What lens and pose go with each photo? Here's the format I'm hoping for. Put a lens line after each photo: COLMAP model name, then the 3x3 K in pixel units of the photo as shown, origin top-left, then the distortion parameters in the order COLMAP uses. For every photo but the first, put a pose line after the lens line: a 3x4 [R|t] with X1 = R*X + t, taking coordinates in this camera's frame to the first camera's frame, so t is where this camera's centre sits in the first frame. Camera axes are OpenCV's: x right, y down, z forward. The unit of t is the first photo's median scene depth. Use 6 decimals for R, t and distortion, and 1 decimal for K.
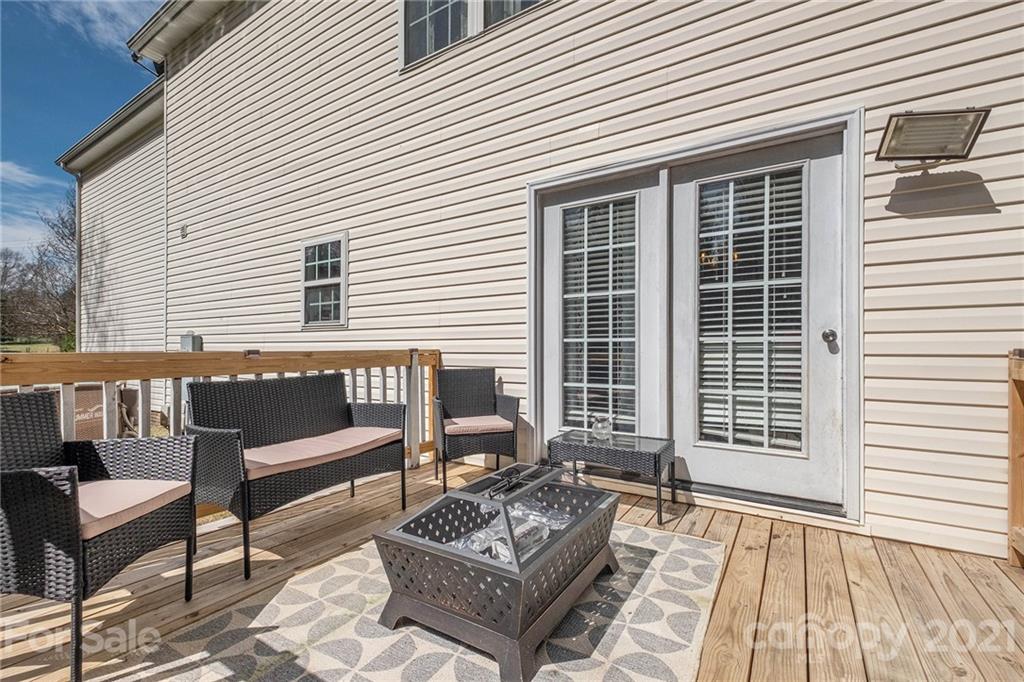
lens RADIAL K [[455.5, 0, 511.6], [0, 455.5, 350.0], [0, 0, 1]] dist [-0.004798, -0.001957]
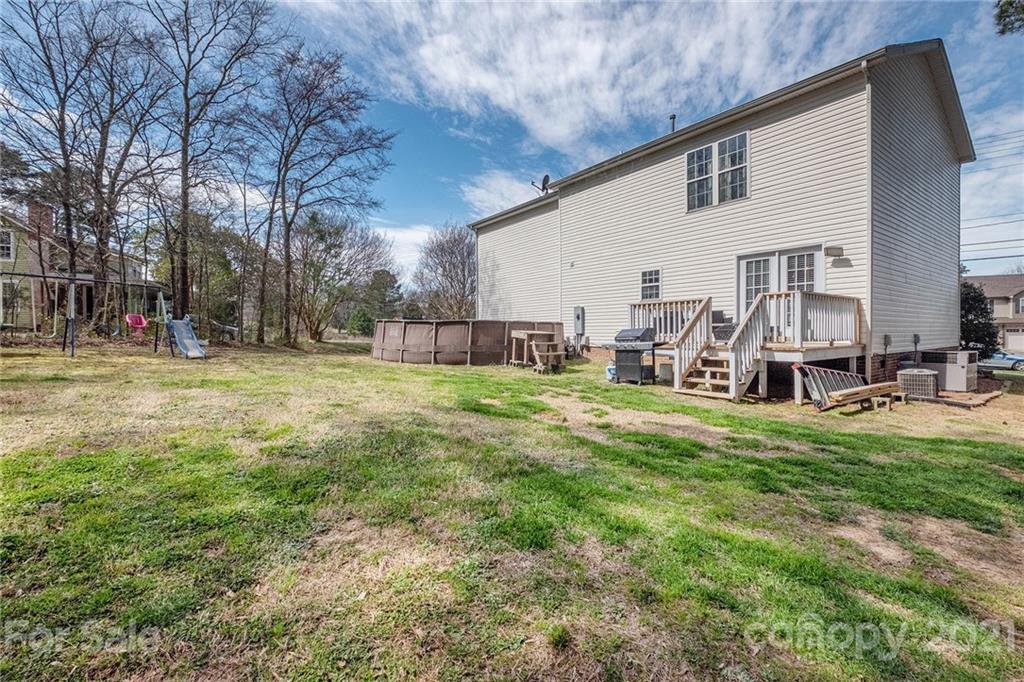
lens RADIAL K [[455.5, 0, 517.8], [0, 455.5, 335.2], [0, 0, 1]] dist [-0.004798, -0.001957]
pose [[0.931992, -0.003275, -0.362465, -0.235223], [0.005210, 0.999977, 0.004361, 0.199471], [0.362442, -0.005953, 0.931987, -2.624617]]
